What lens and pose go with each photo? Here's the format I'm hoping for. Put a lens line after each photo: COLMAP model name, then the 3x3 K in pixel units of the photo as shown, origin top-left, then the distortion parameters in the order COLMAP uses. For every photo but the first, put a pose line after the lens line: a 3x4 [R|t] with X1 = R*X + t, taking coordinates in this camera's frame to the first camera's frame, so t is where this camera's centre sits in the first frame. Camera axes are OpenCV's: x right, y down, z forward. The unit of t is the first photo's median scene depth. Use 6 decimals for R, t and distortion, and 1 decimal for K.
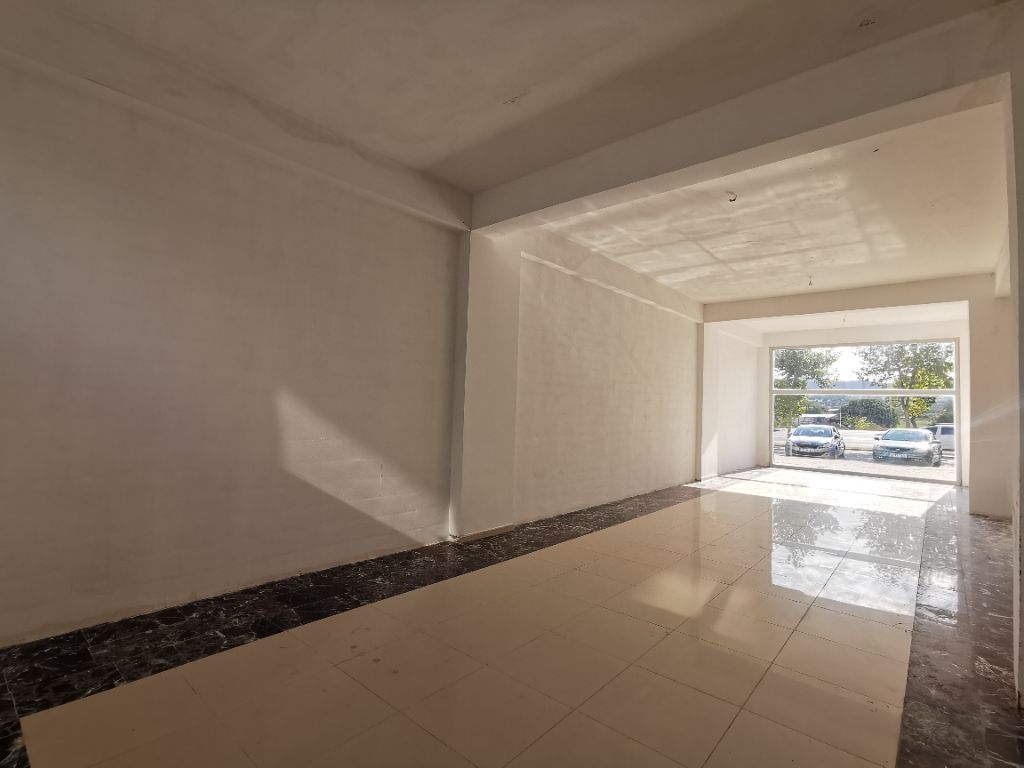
lens RADIAL K [[495.9, 0, 519.4], [0, 495.9, 384.7], [0, 0, 1]] dist [-0.000736, 0.015344]
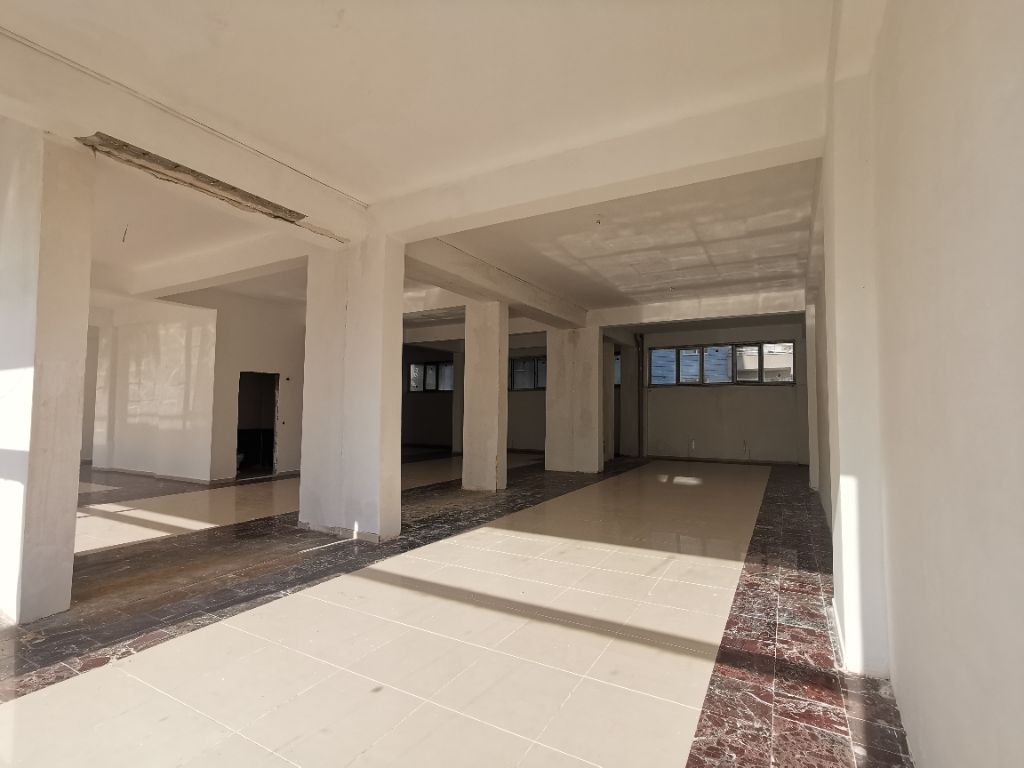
lens RADIAL K [[495.8, 0, 511.0], [0, 495.8, 386.0], [0, 0, 1]] dist [-0.048821, 0.045921]
pose [[-0.981629, -0.045216, -0.185364, 0.357212], [-0.028640, 0.995426, -0.091146, 0.041961], [0.188637, -0.084163, -0.978434, 0.706237]]
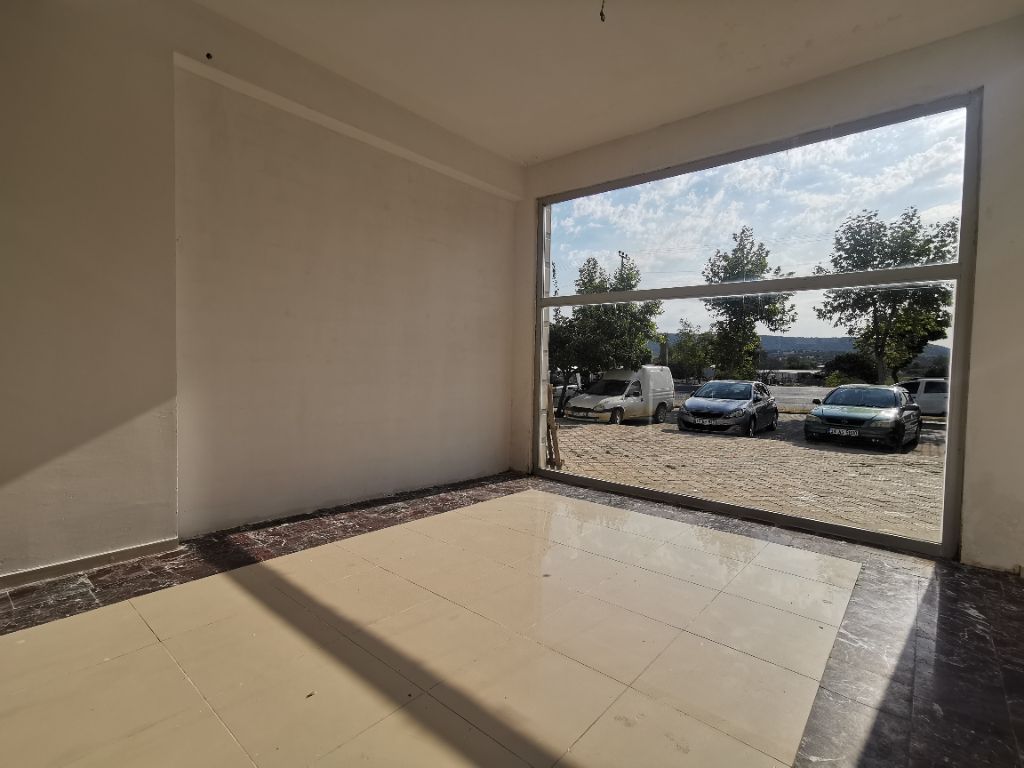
lens RADIAL K [[495.8, 0, 511.0], [0, 495.8, 386.0], [0, 0, 1]] dist [-0.048821, 0.045921]
pose [[0.999932, -0.007233, -0.009110, 0.354739], [0.007987, 0.996299, 0.085582, 0.035377], [0.008458, -0.085649, 0.996289, 0.408712]]
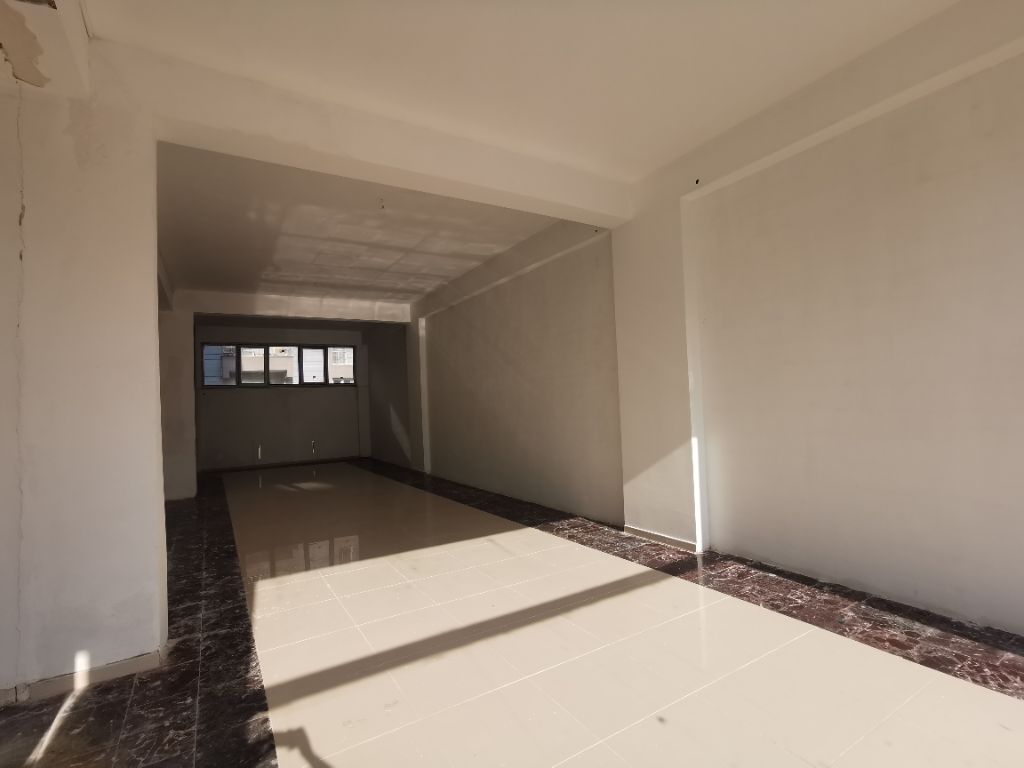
lens RADIAL K [[495.8, 0, 511.0], [0, 495.8, 386.0], [0, 0, 1]] dist [-0.048821, 0.045921]
pose [[-0.314905, -0.047135, -0.947952, 0.489911], [0.070257, 0.994868, -0.072807, 0.038616], [0.946519, -0.089528, -0.309977, 0.574314]]
